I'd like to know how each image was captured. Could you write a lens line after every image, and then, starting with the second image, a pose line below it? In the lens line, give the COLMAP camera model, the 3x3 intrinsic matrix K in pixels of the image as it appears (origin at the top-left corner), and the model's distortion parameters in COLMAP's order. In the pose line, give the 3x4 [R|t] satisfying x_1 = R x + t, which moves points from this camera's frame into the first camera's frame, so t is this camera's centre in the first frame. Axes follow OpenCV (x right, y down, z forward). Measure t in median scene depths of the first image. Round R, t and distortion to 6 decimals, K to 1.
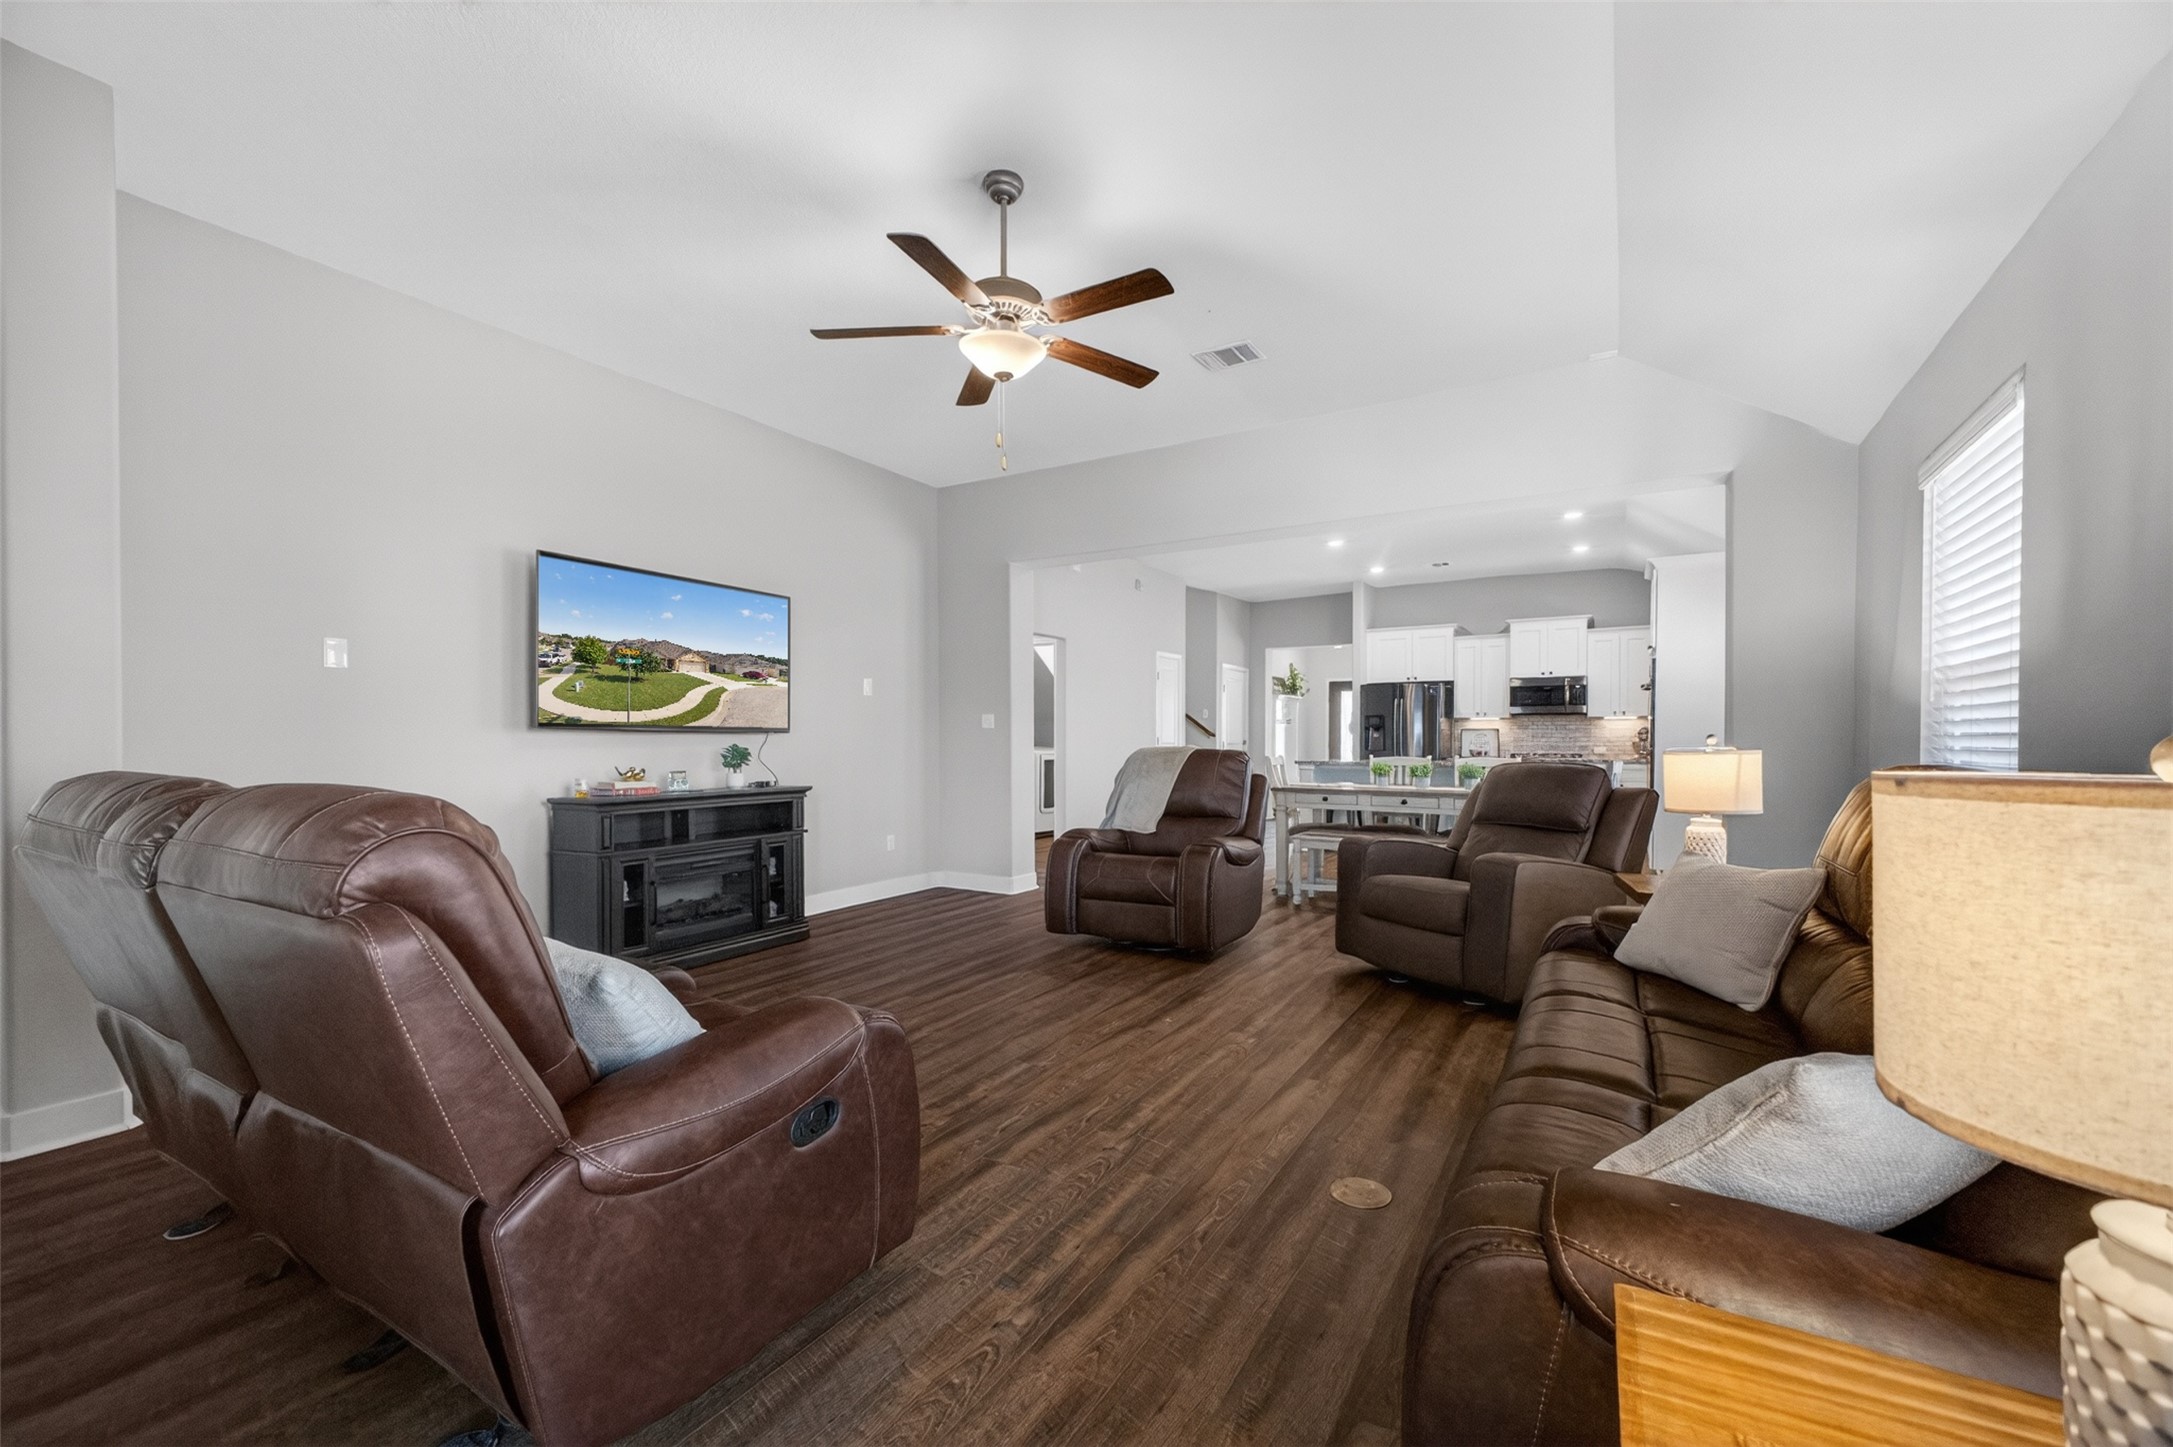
lens RADIAL K [[859.5, 0, 1135.6], [0, 859.5, 733.9], [0, 0, 1]] dist [0.026300, -0.003938]
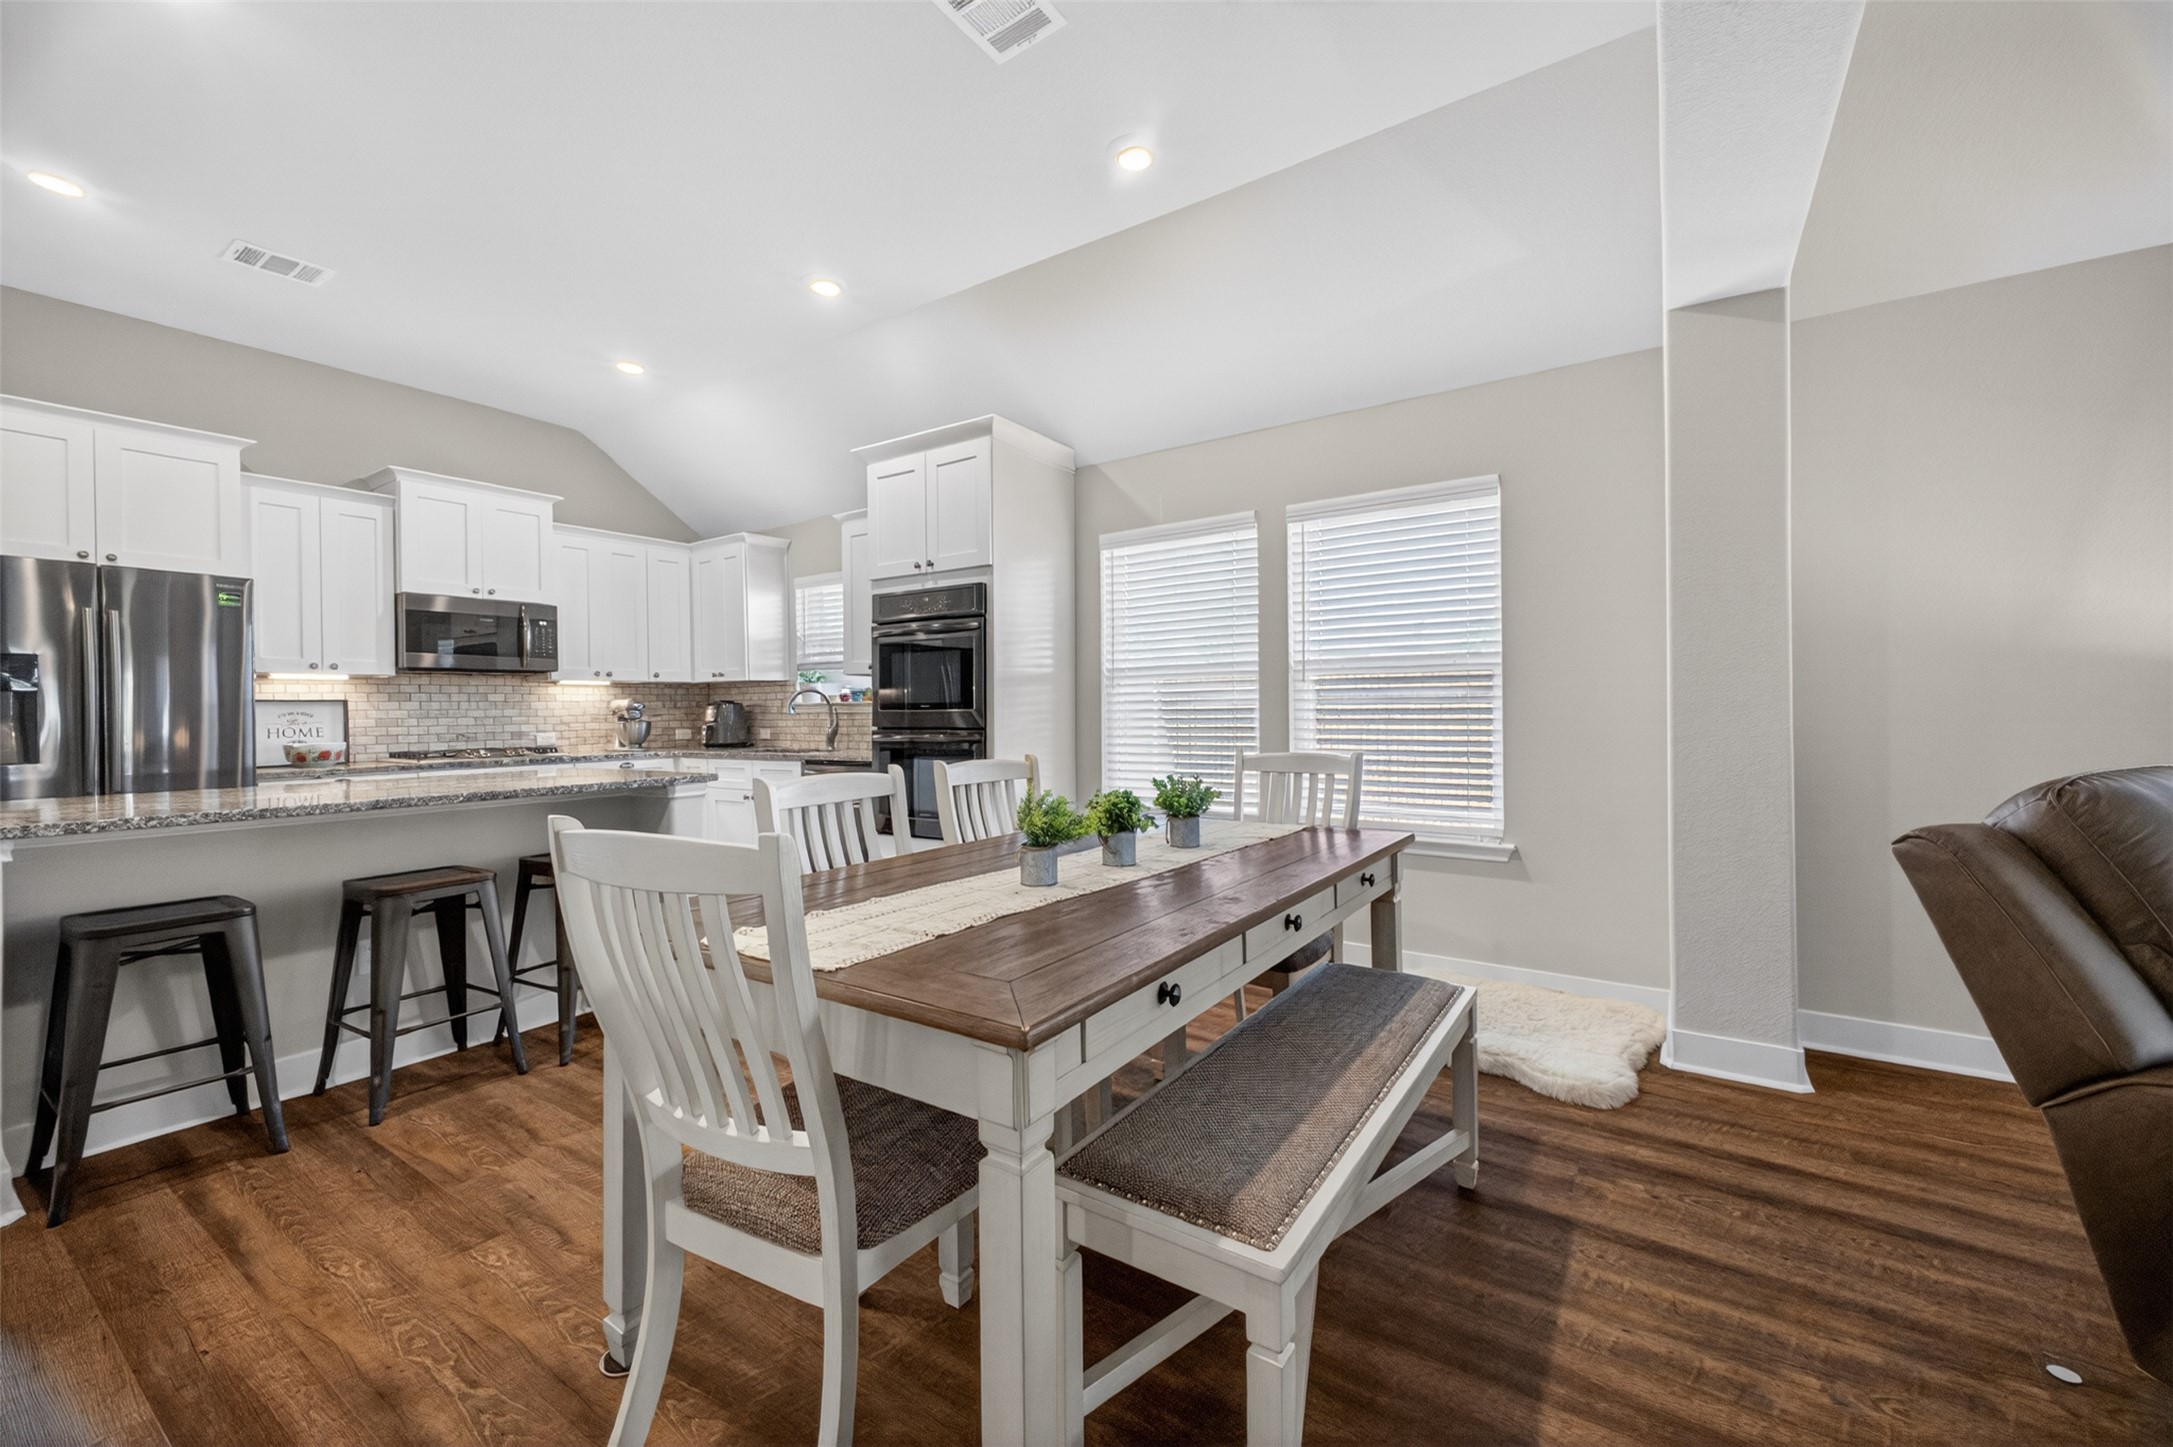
lens RADIAL K [[859.5, 0, 1081.8], [0, 859.5, 707.8], [0, 0, 1]] dist [0.026300, -0.003938]
pose [[0.102678, 0.002155, 0.994712, 0.007798], [0.009370, 0.999951, -0.003134, 0.002806], [-0.994671, 0.009643, 0.102653, 0.603518]]
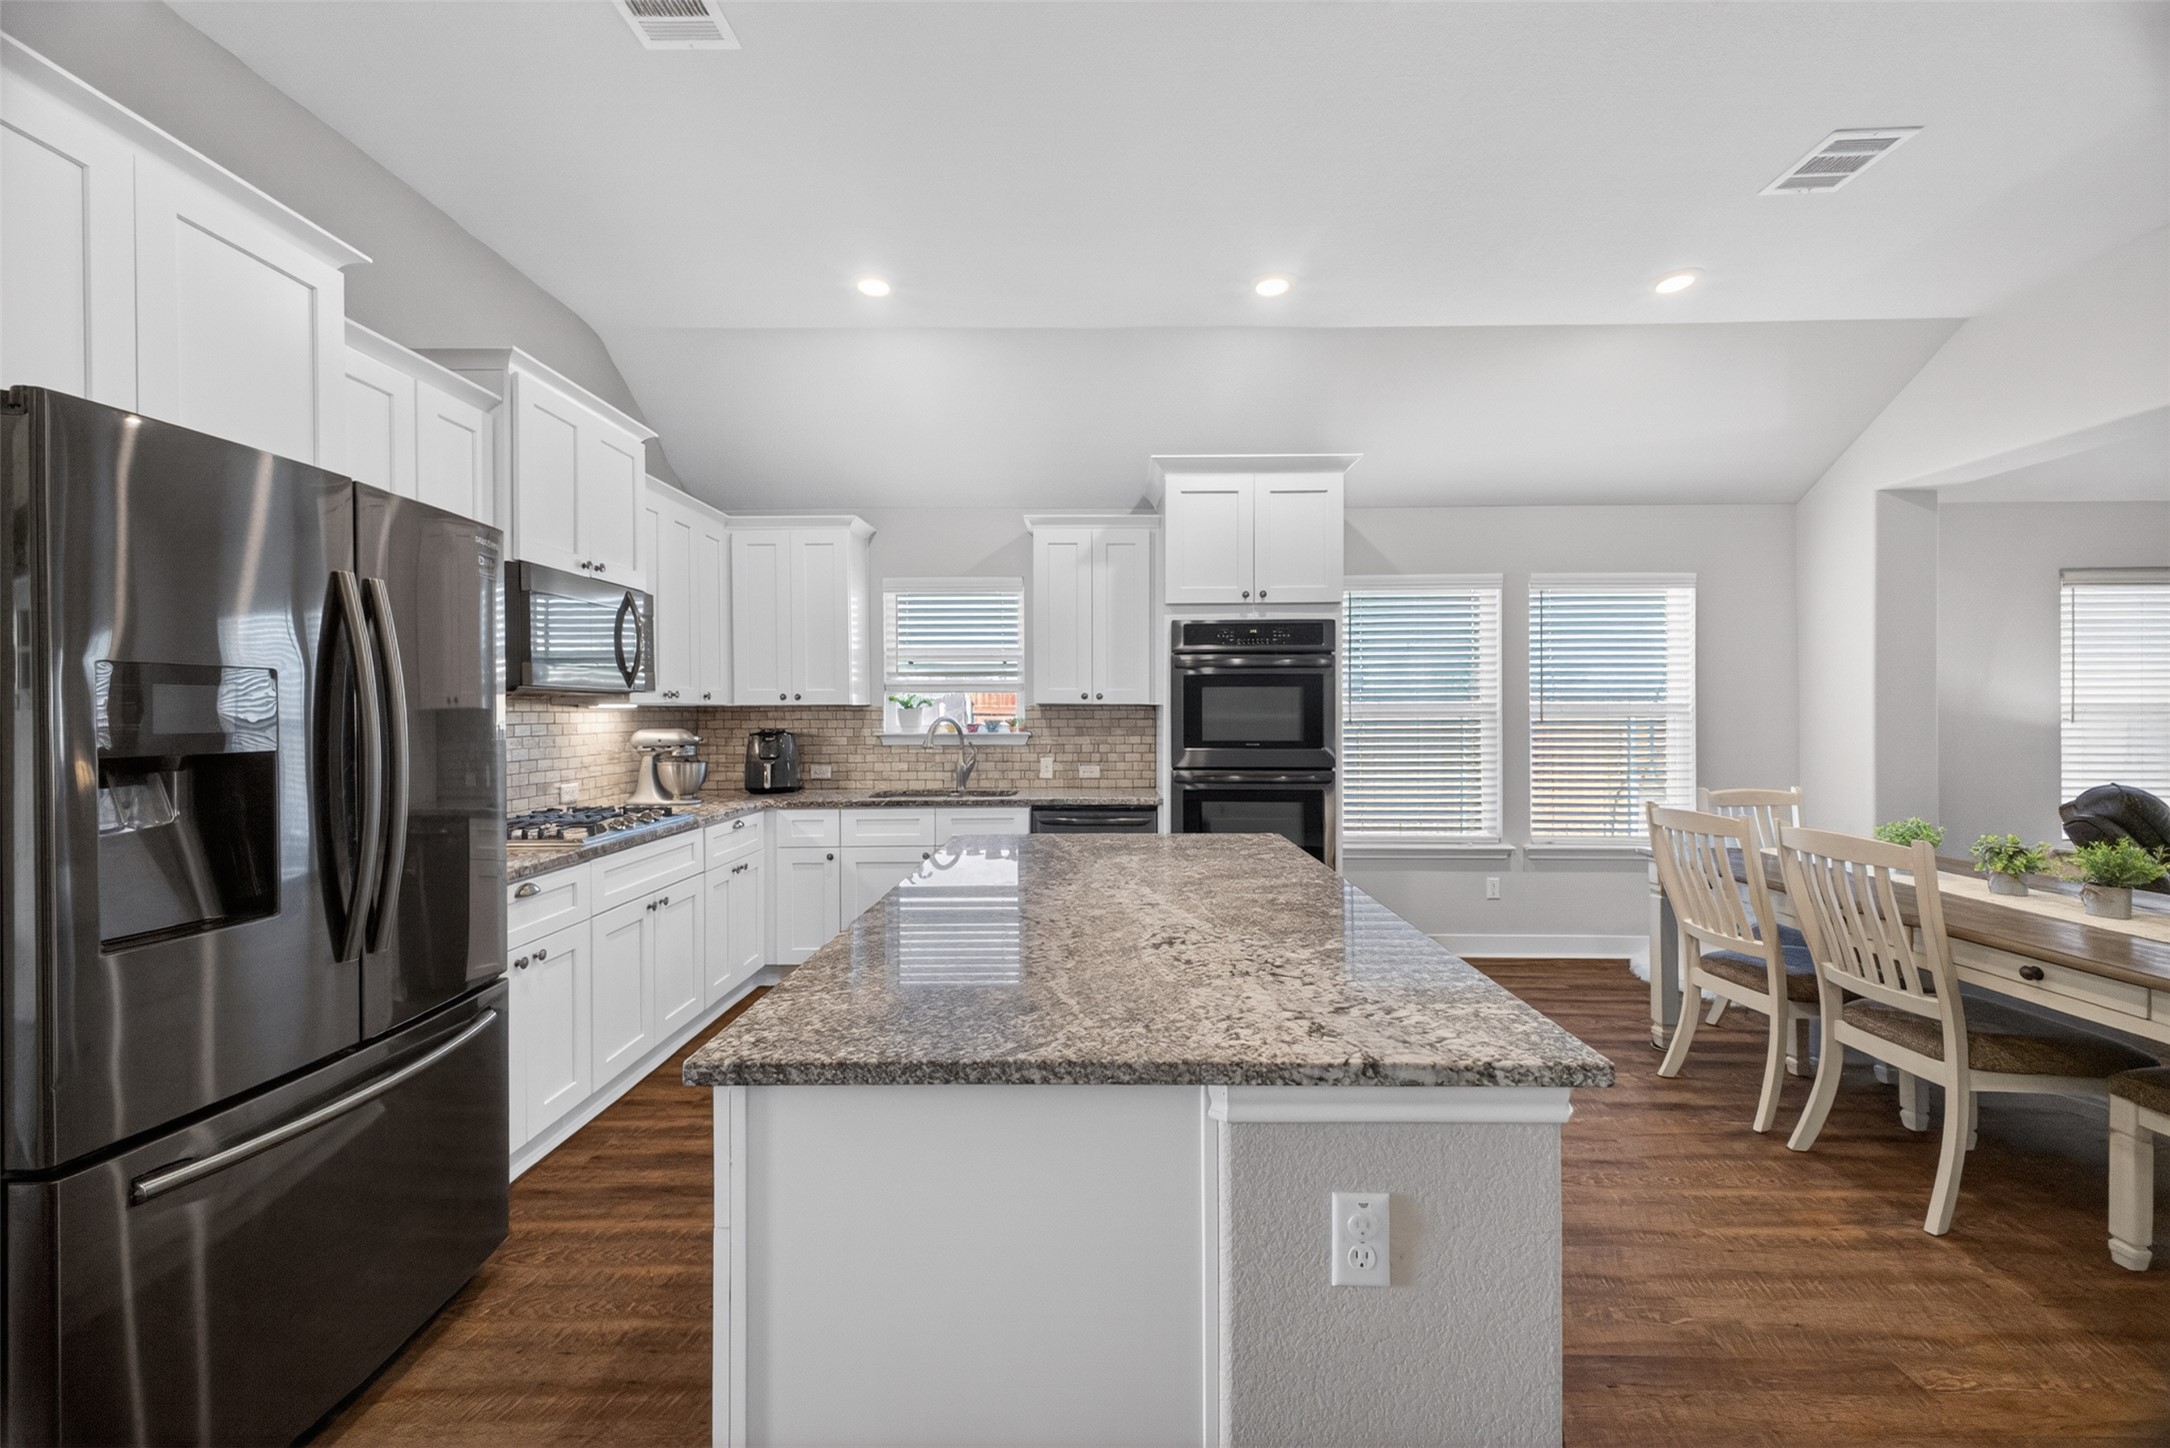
lens RADIAL K [[858.3, 0, 1090.9], [0, 858.3, 714.1], [0, 0, 1]] dist [0.026300, -0.003938]
pose [[-0.464193, 0.000387, 0.885734, 0.105950], [0.002002, 0.999998, 0.000612, -0.014933], [-0.885732, 0.002058, -0.464193, 0.985438]]
